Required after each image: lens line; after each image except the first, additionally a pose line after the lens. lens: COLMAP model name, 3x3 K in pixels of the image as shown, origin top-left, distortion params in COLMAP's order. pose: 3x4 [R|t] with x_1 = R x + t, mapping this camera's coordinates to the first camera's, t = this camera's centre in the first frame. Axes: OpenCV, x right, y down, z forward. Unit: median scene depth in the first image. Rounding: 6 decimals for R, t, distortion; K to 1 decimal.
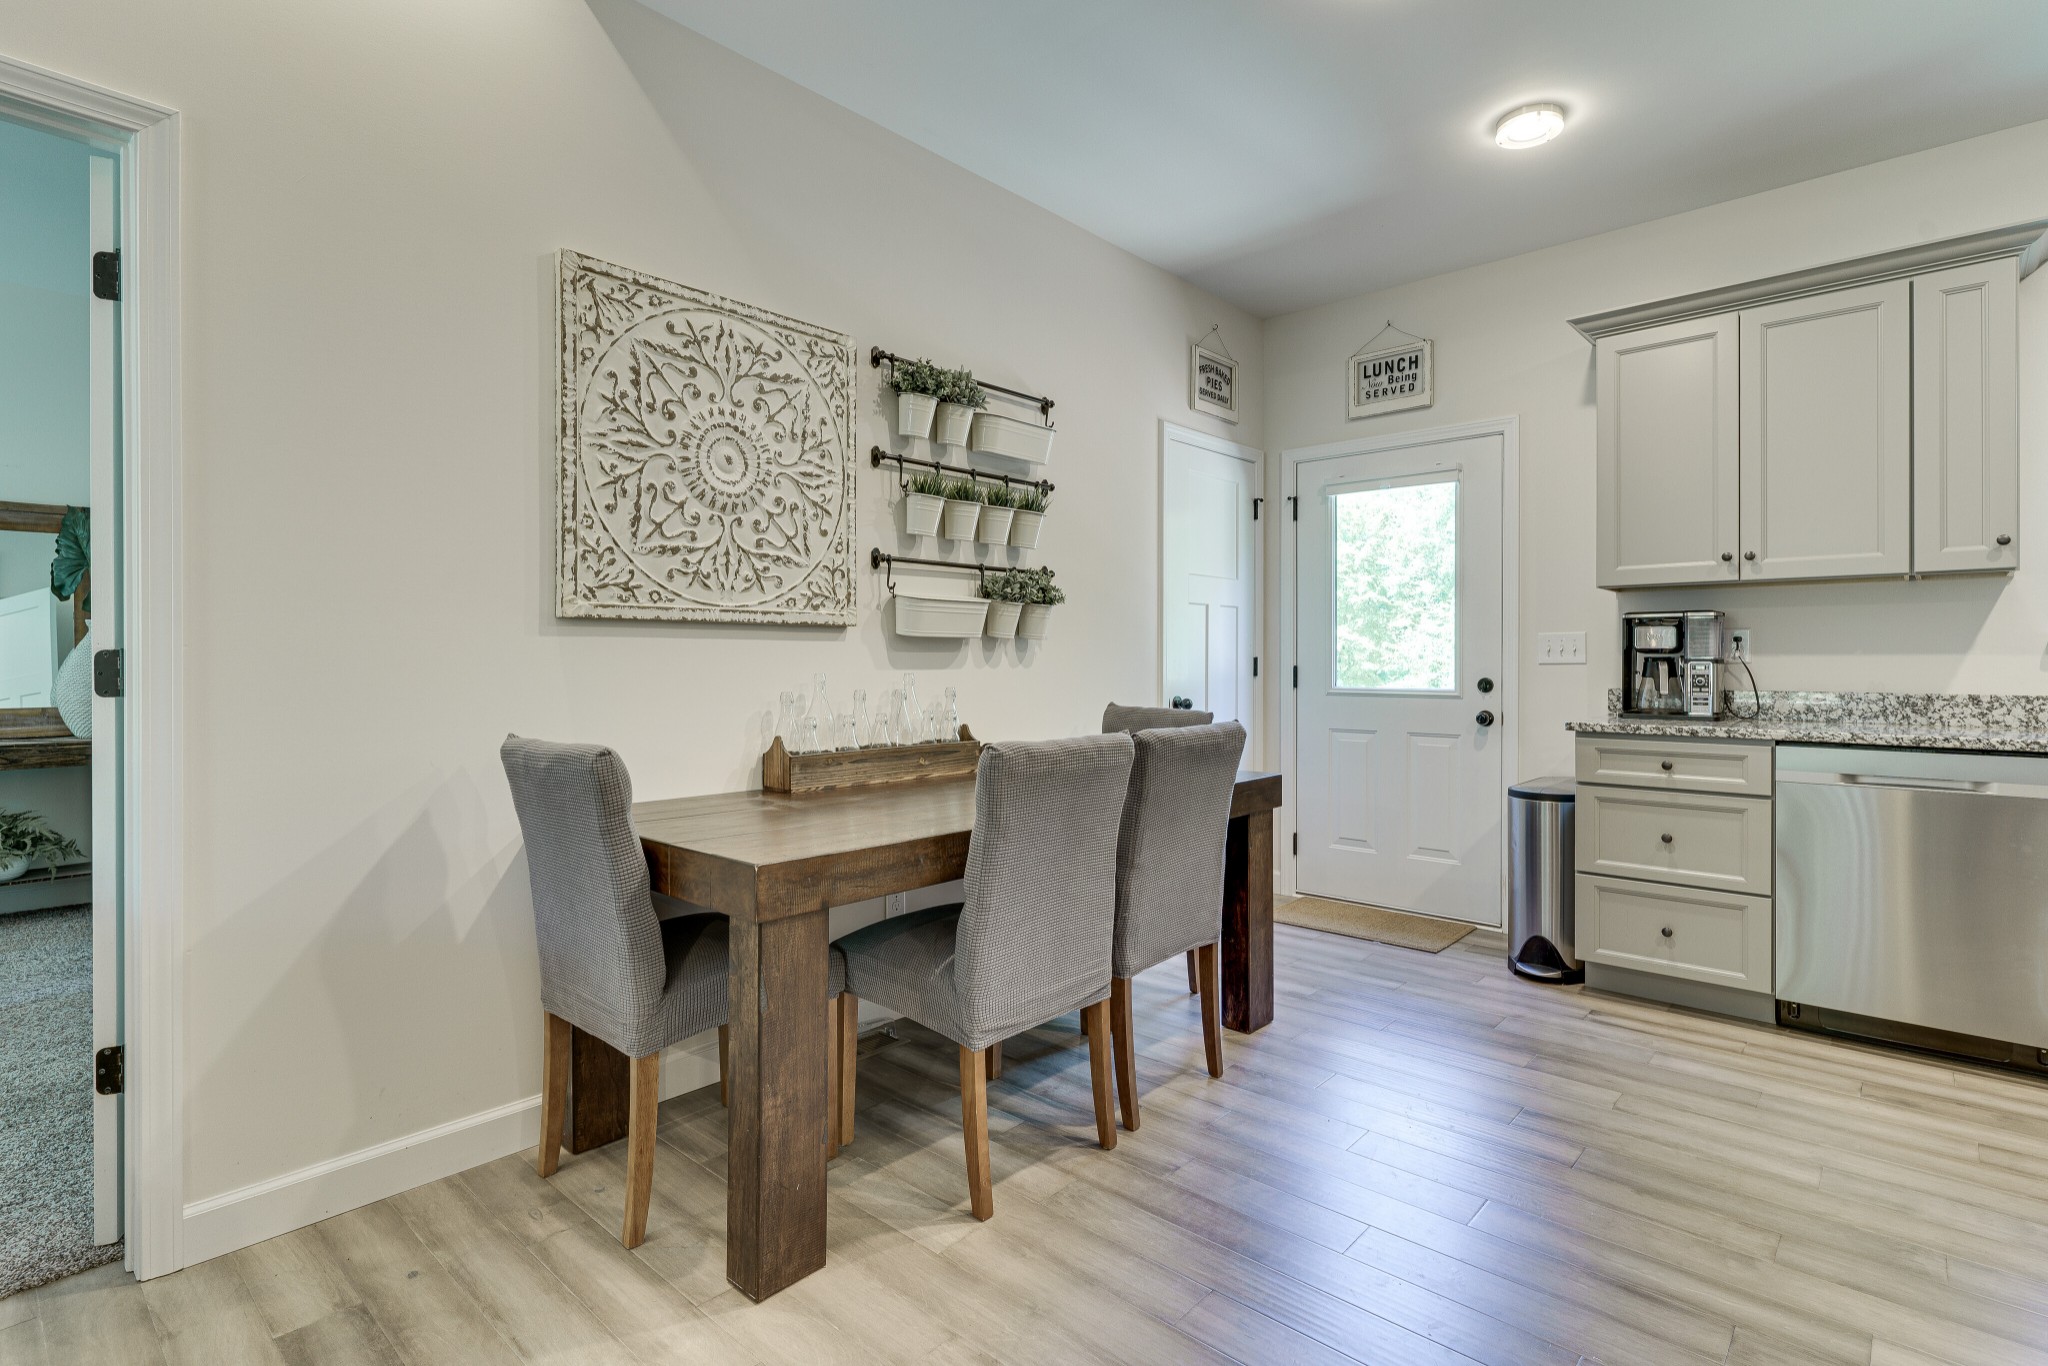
lens RADIAL K [[984.5, 0, 1027.3], [0, 984.5, 659.9], [0, 0, 1]] dist [0.002088, -0.000430]
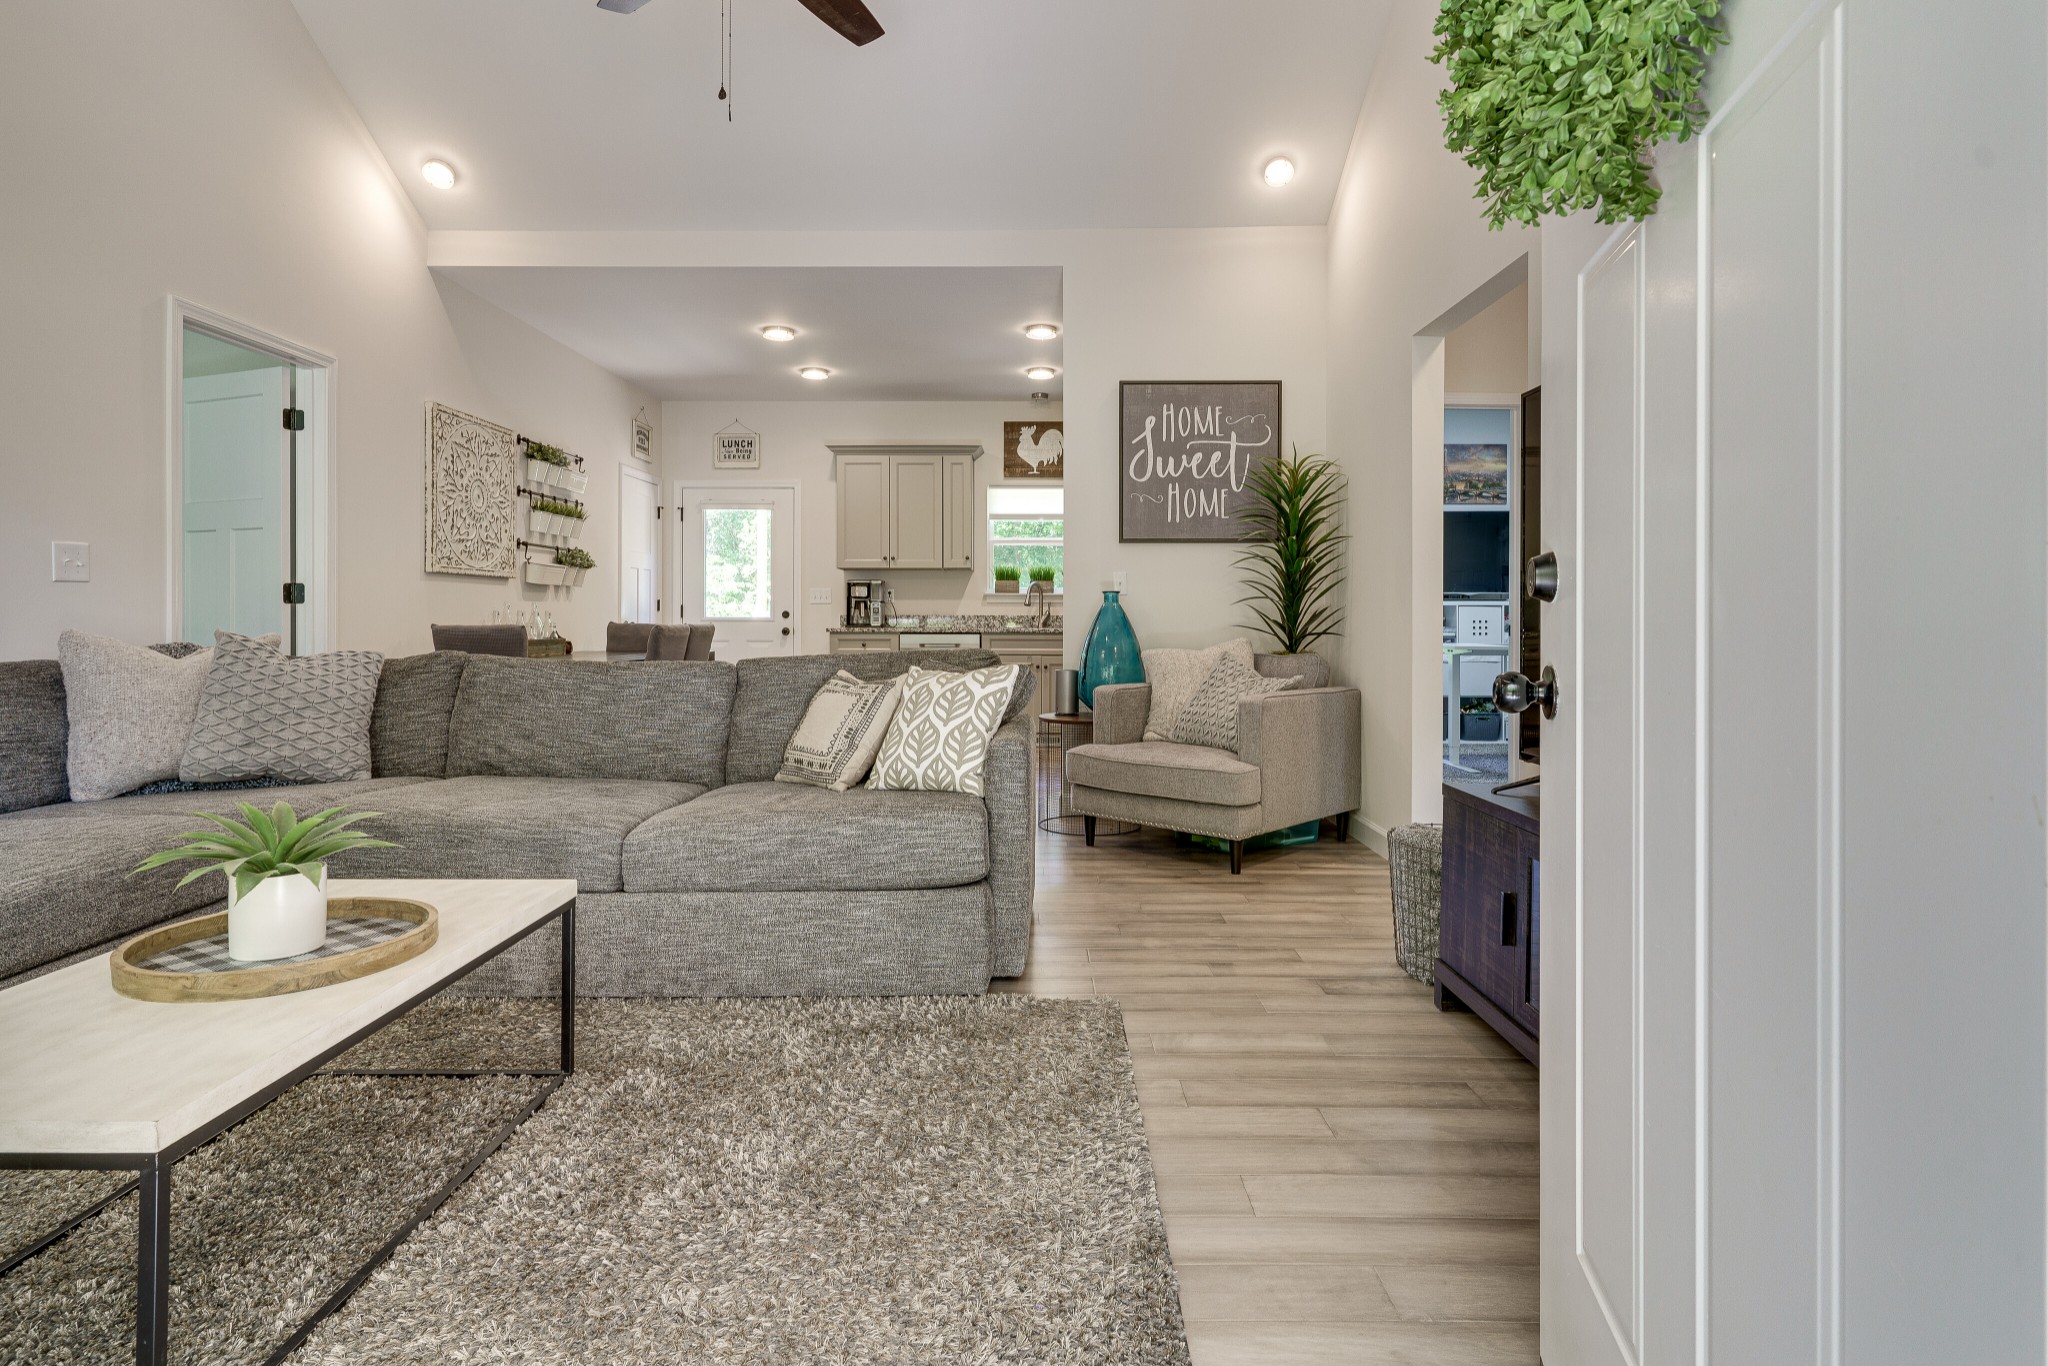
lens RADIAL K [[1051.2, 0, 1022.8], [0, 1051.2, 619.7], [0, 0, 1]] dist [0.000579, -0.000593]
pose [[0.745606, -0.000138, 0.666387, -0.785429], [-0.001984, 0.999995, 0.002428, 0.040090], [-0.666384, -0.003132, 0.745602, -1.192968]]
